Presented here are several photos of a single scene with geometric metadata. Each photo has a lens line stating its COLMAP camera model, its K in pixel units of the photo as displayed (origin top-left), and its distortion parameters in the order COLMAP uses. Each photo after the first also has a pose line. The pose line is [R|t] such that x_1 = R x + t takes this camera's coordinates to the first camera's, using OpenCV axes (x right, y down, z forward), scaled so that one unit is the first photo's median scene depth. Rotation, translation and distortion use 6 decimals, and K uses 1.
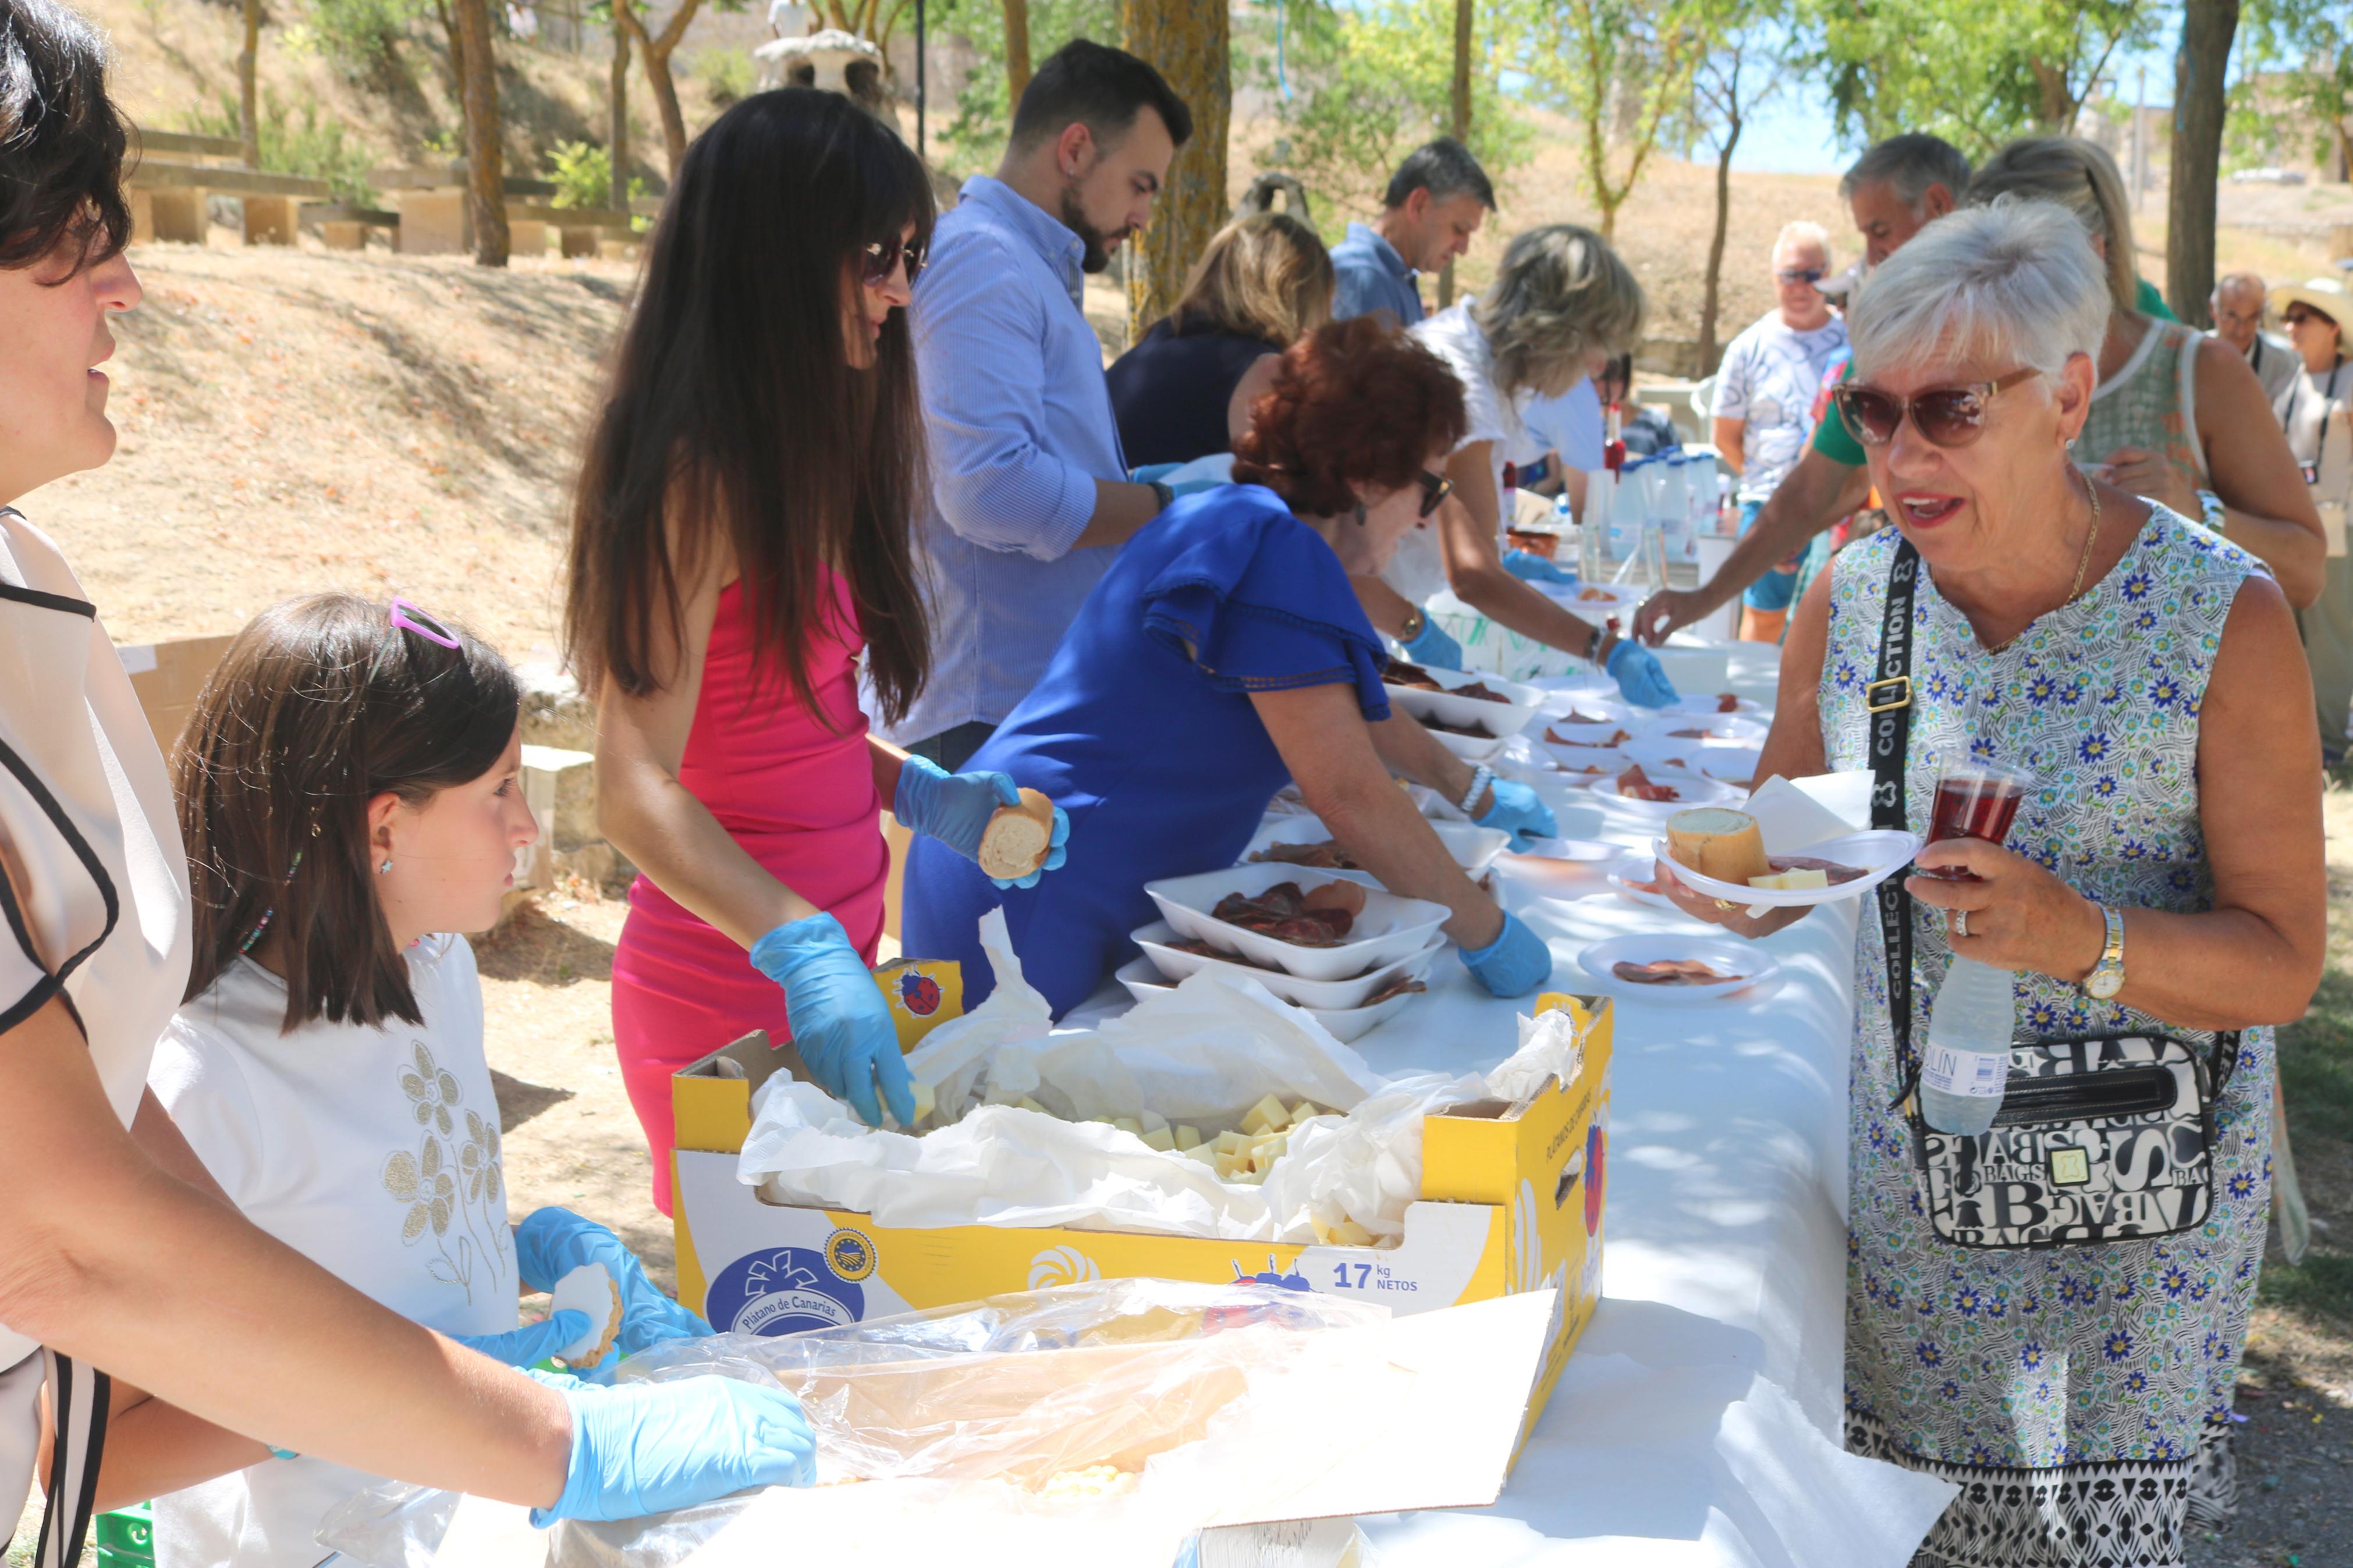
lens RADIAL K [[5688.4, 0, 633.6], [0, 5688.4, 1260.2], [0, 0, 1]] dist [-0.154347, 0.789809]
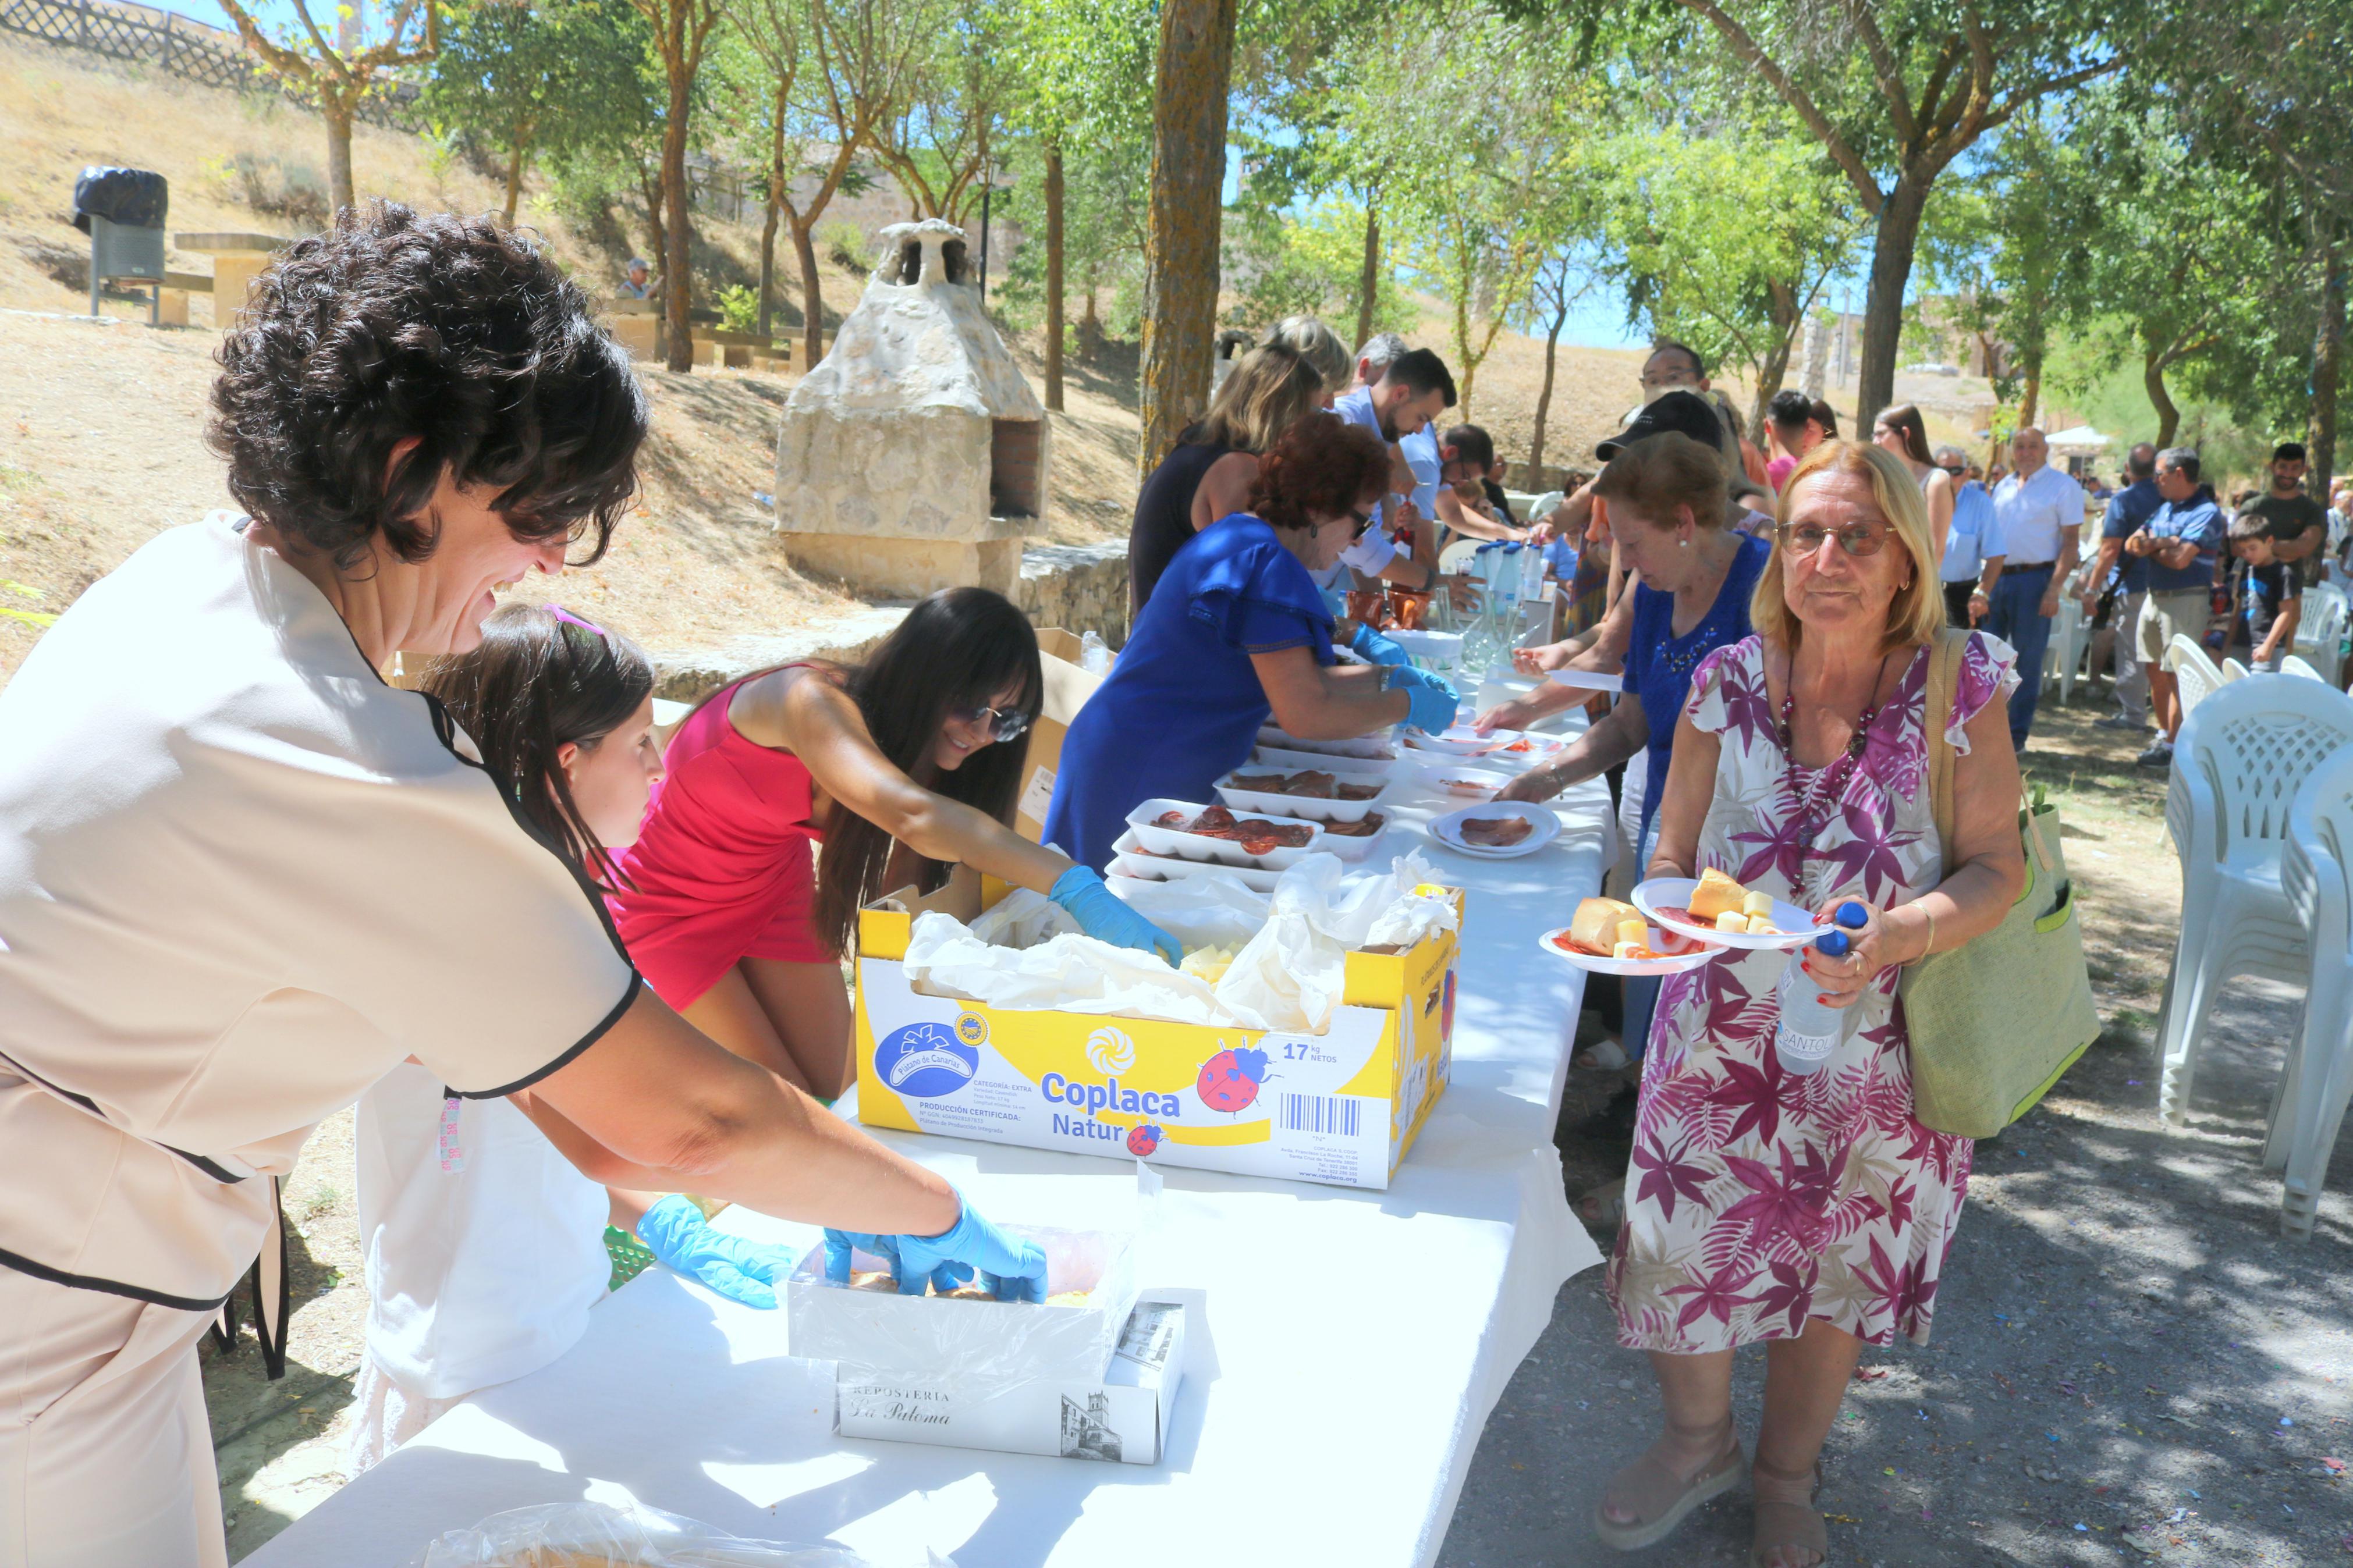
lens RADIAL K [[4438.0, 0, 637.2], [0, 4438.0, 1203.7], [0, 0, 1]] dist [-0.200843, 0.415433]
pose [[0.998986, 0.044815, -0.004206, -0.020269], [-0.044745, 0.998879, 0.015479, 0.014205], [0.004895, -0.015275, 0.999871, -0.094505]]
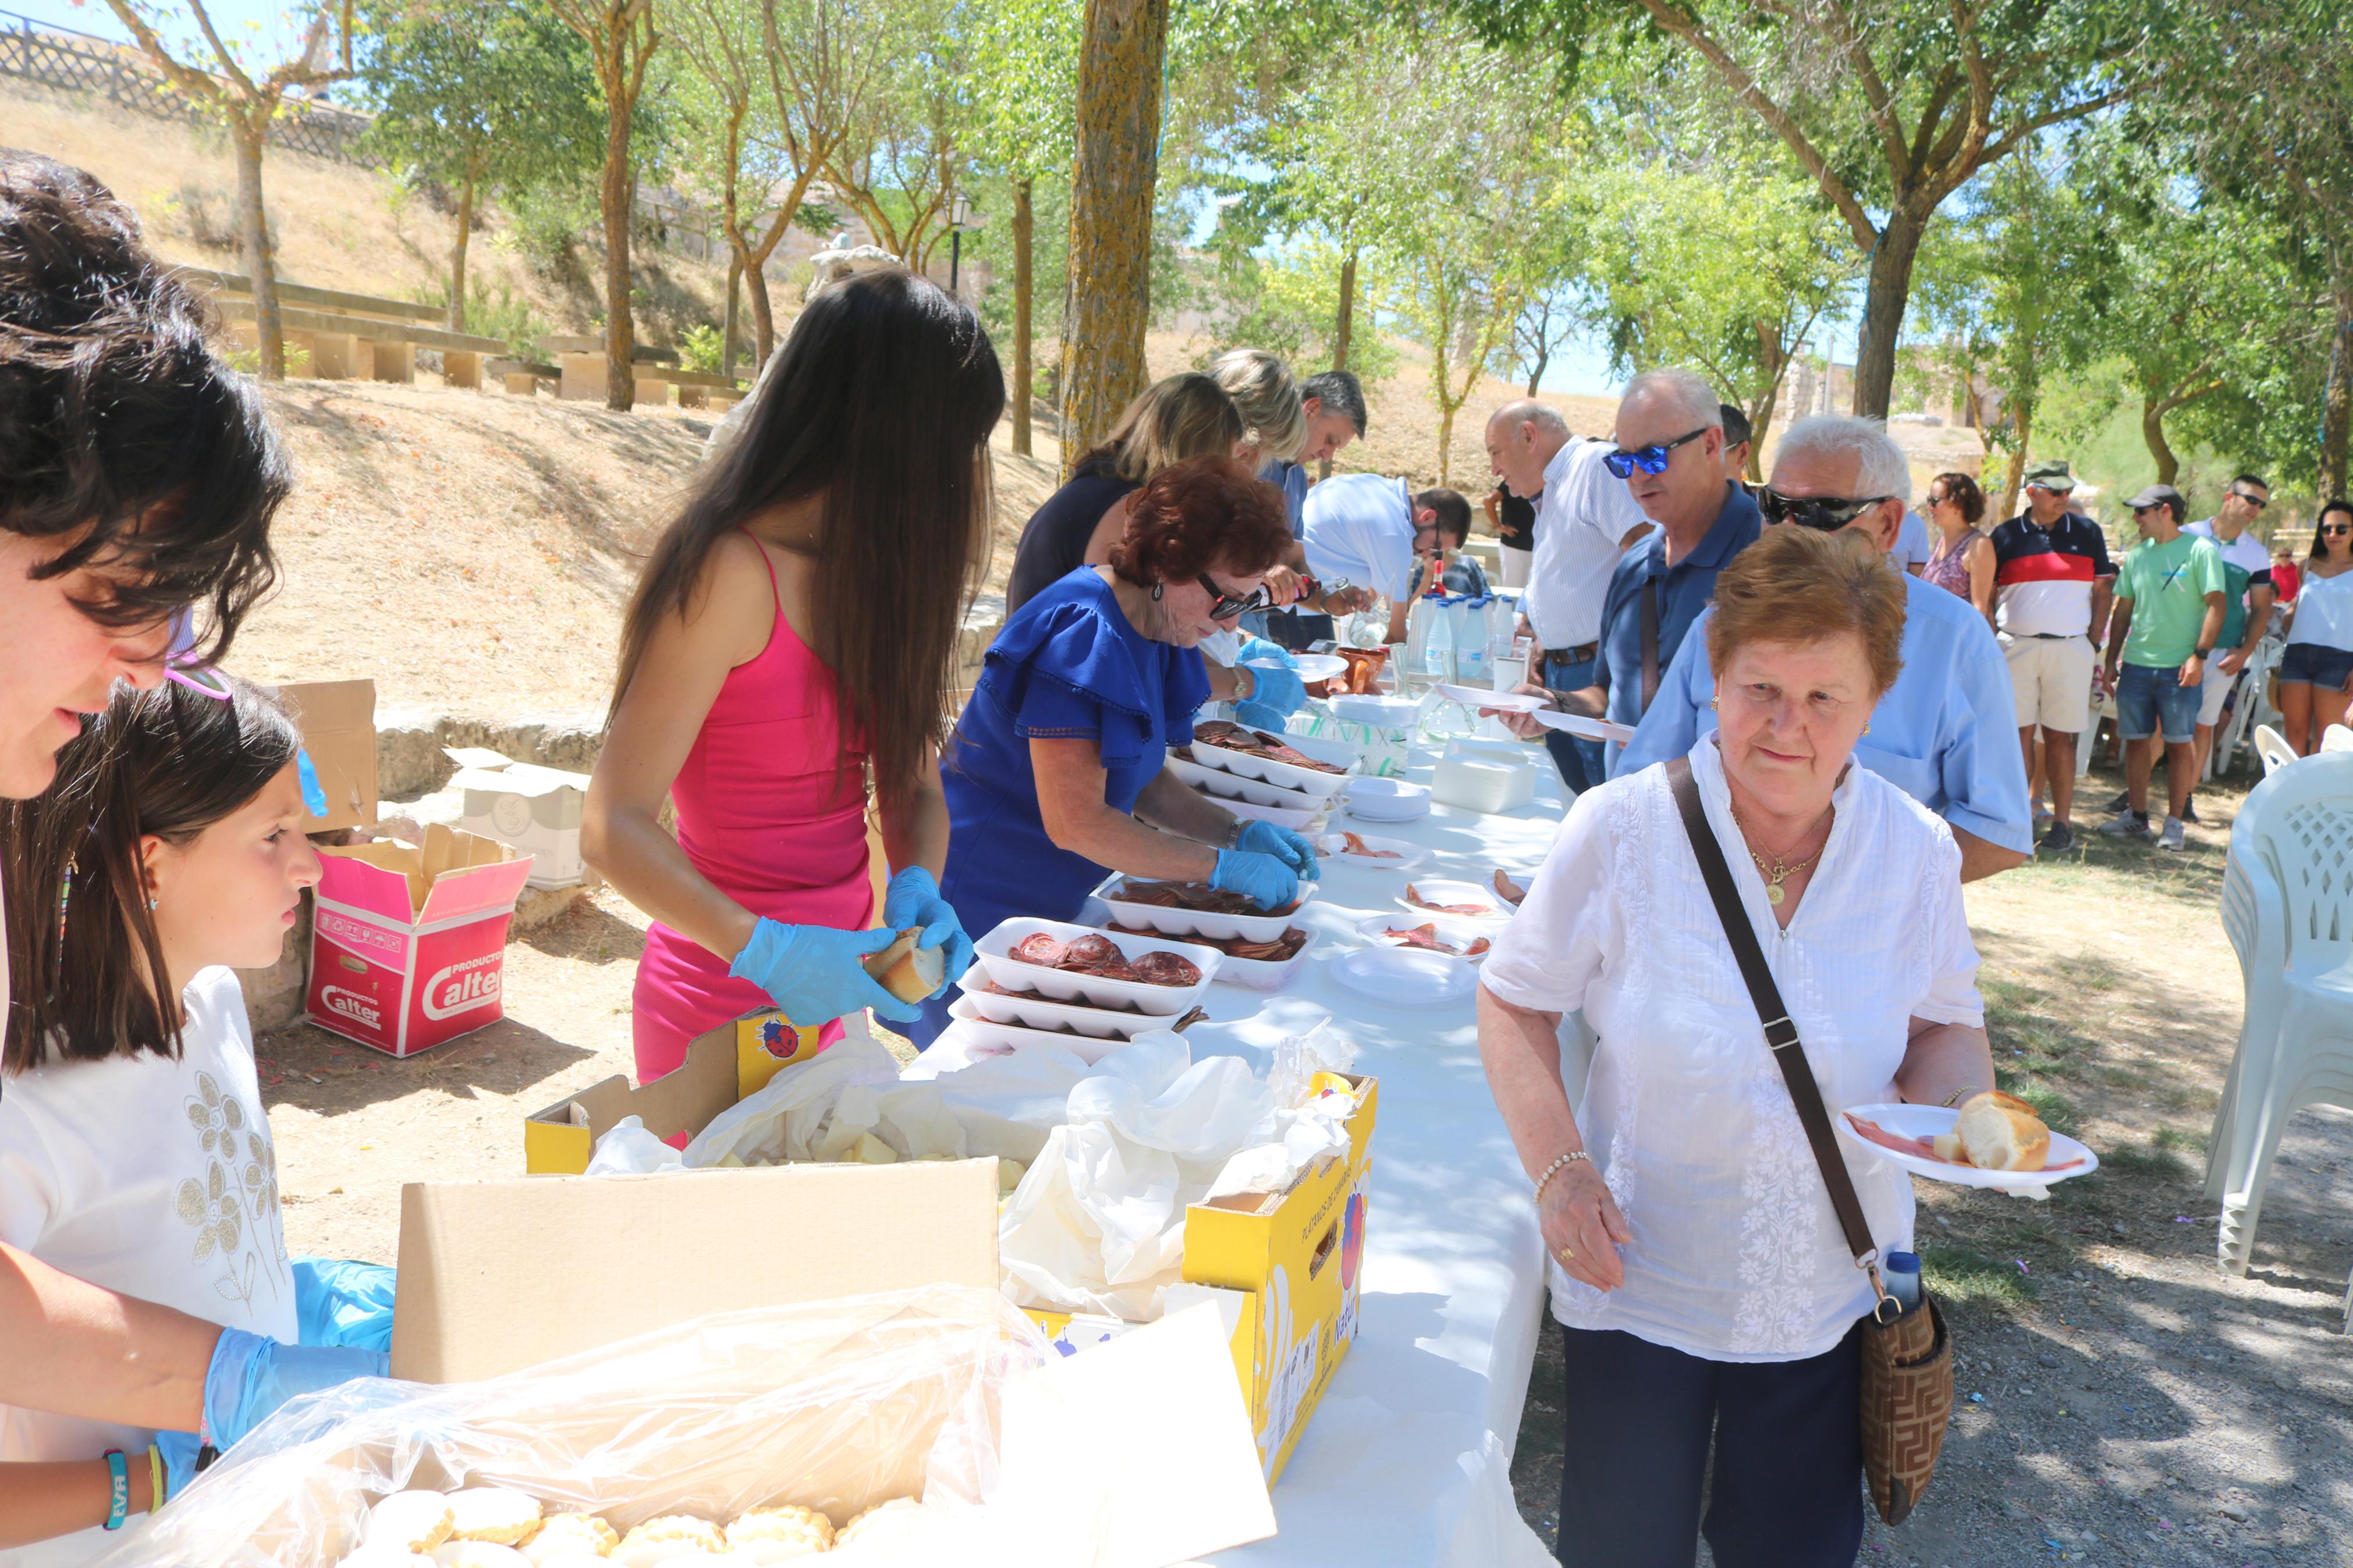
lens RADIAL K [[3594.4, 0, 972.6], [0, 3594.4, 930.7], [0, 0, 1]] dist [-0.223017, 0.668385]
pose [[0.998186, 0.048946, 0.035049, 0.033336], [-0.047614, 0.998148, -0.037871, -0.022647], [-0.036837, 0.036134, 0.998668, 0.146337]]
